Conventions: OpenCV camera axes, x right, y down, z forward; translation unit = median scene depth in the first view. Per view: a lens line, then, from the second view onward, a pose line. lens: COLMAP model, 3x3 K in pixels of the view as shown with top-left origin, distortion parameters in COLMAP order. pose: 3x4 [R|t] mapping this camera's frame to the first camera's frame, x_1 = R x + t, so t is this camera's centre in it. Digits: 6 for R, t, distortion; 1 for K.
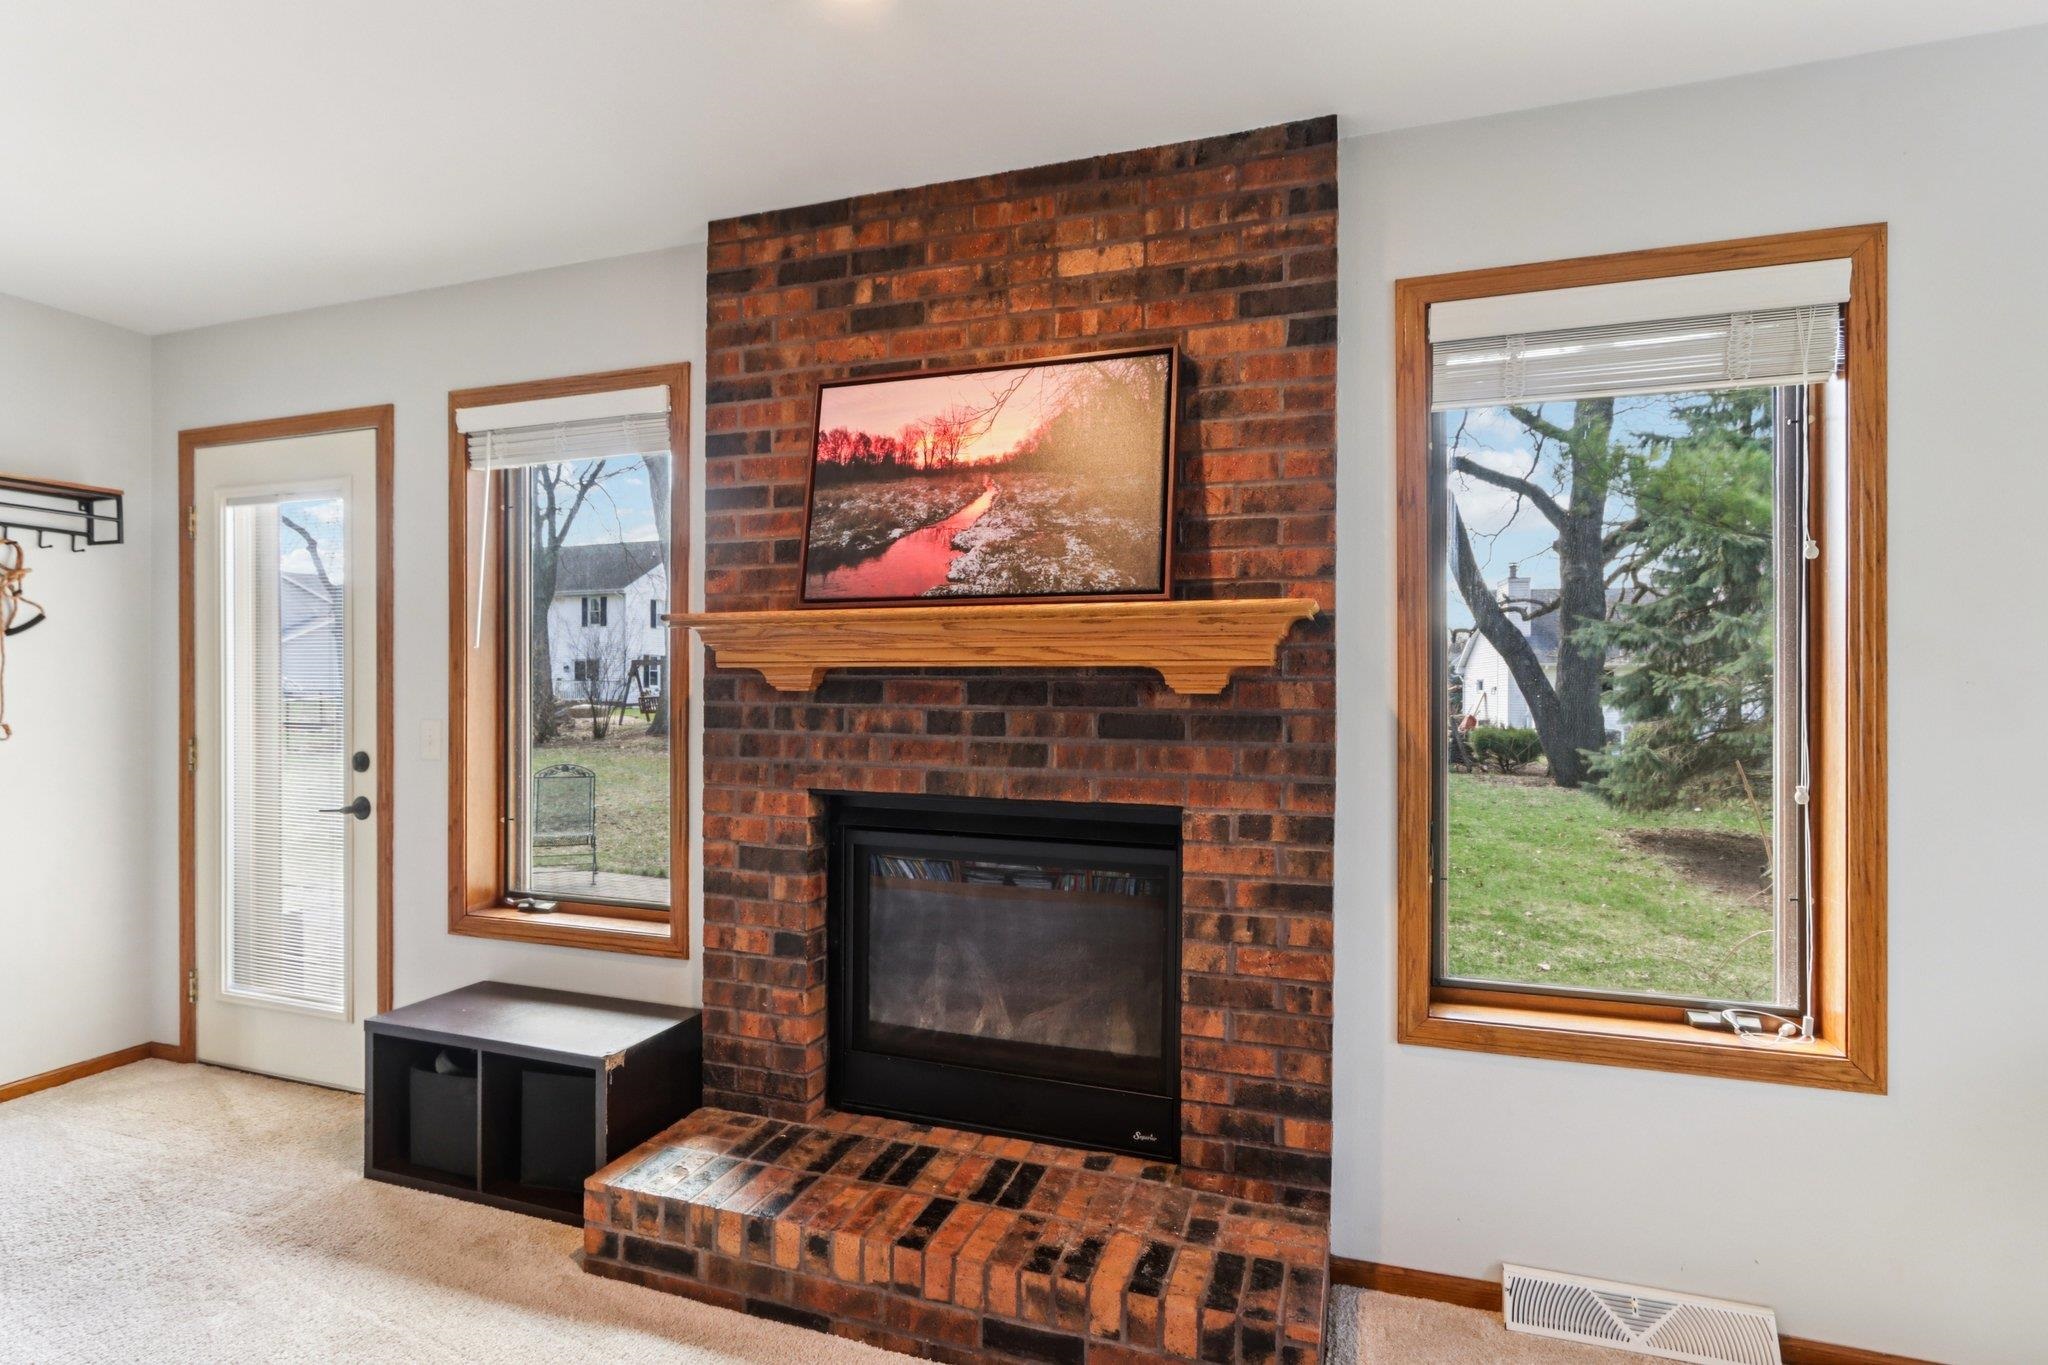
lens RADIAL K [[1005.0, 0, 1022.0], [0, 1005.0, 685.0], [0, 0, 1]] dist [-0.016048, 0.001179]
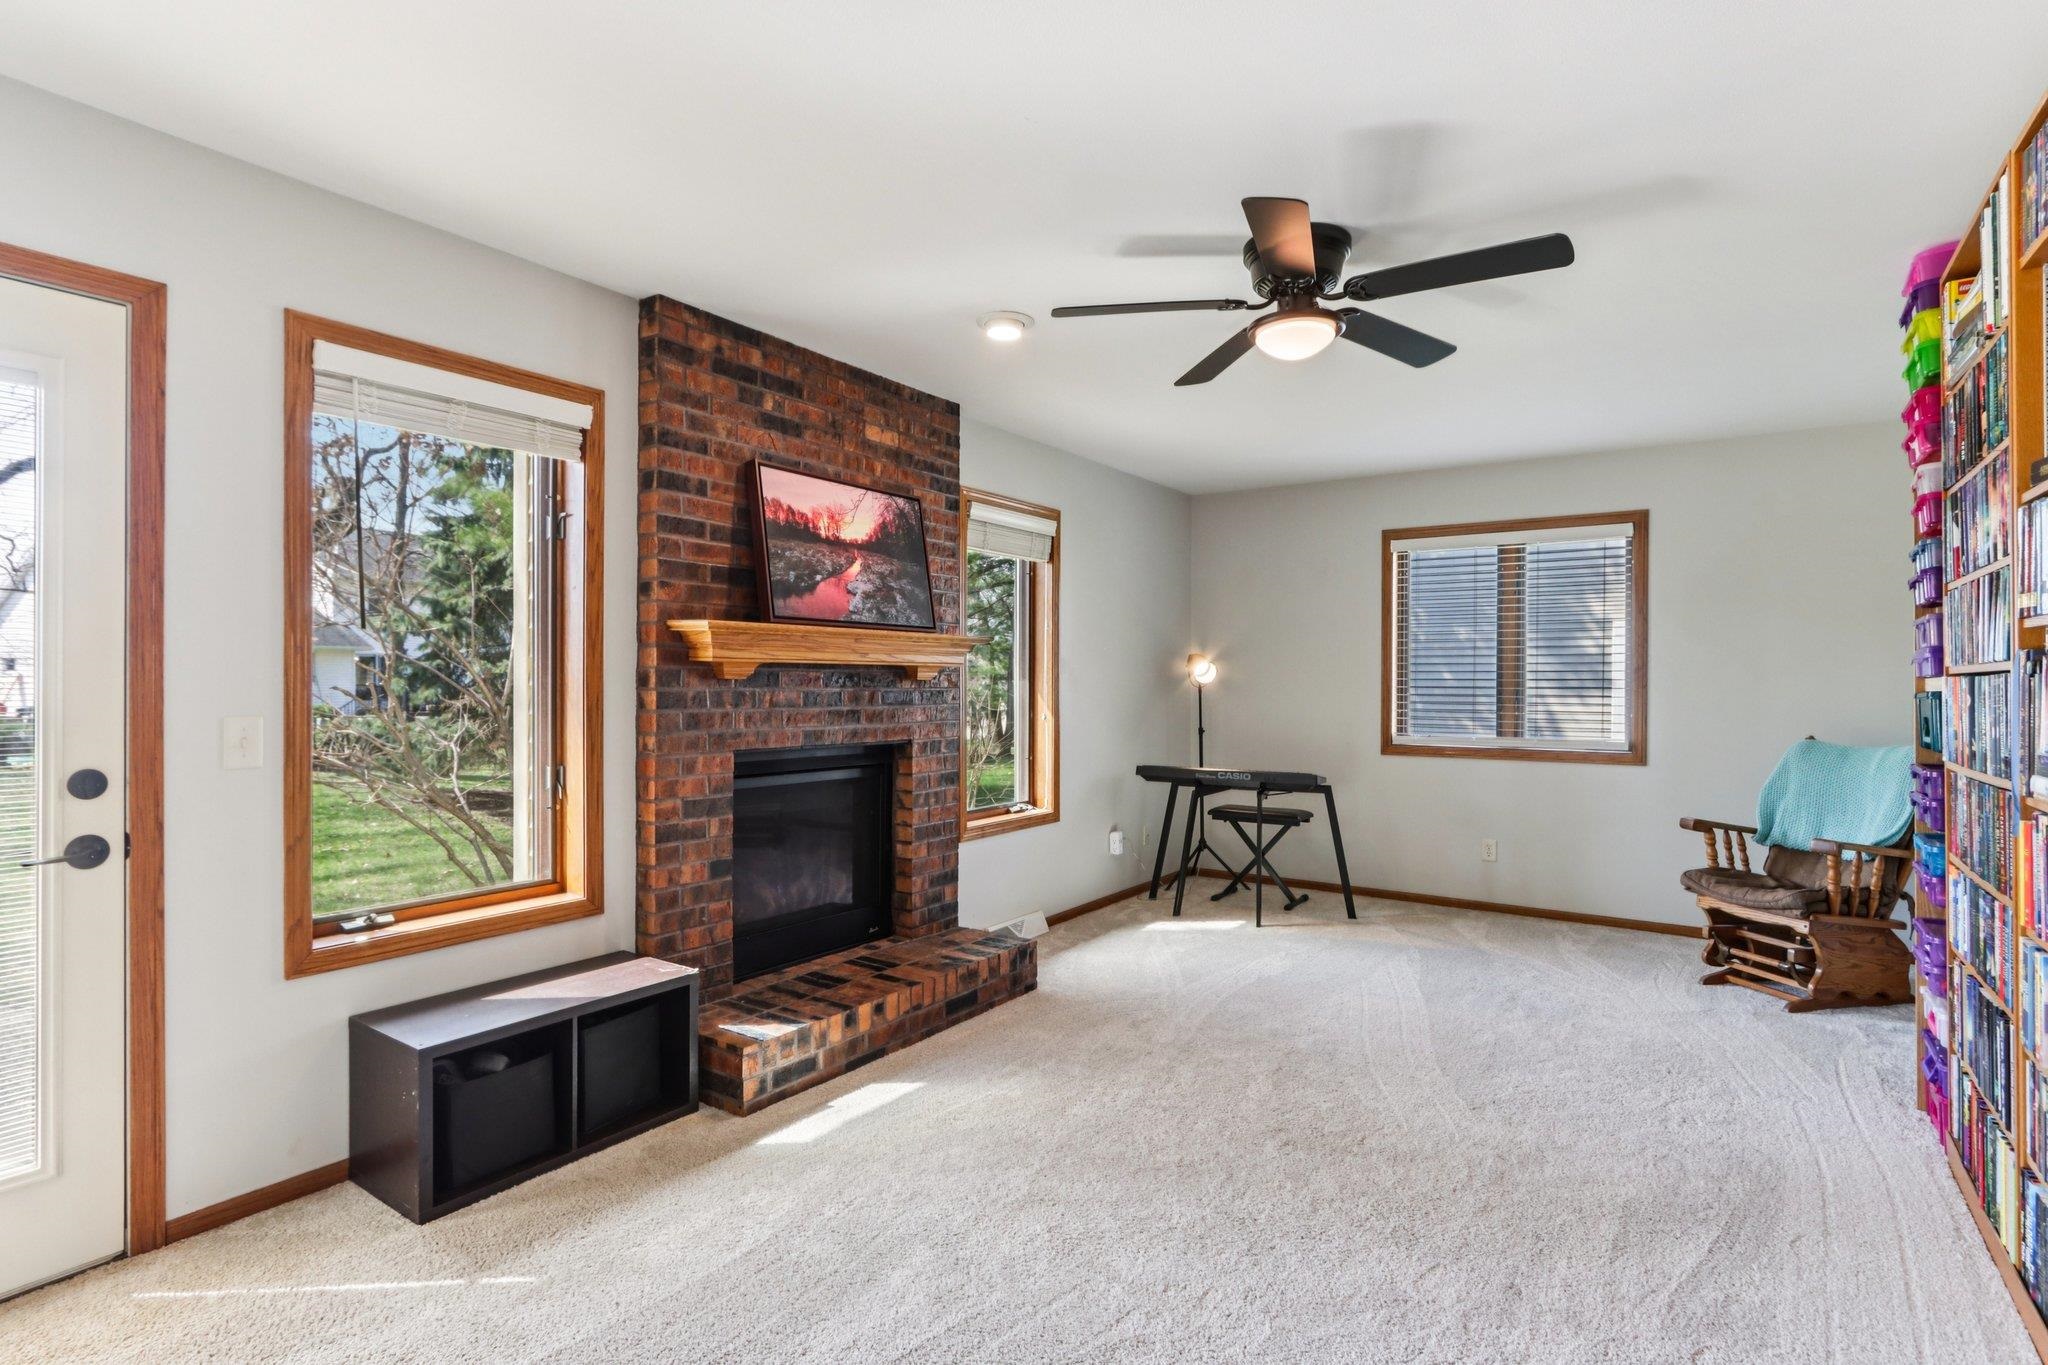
lens RADIAL K [[1005.0, 0, 1010.0], [0, 1005.0, 675.1], [0, 0, 1]] dist [-0.016048, 0.001179]
pose [[0.279678, 0.000162, 0.960094, -1.476158], [-0.008141, 0.999964, 0.002203, -0.005888], [-0.960059, -0.008433, 0.279669, 0.265921]]
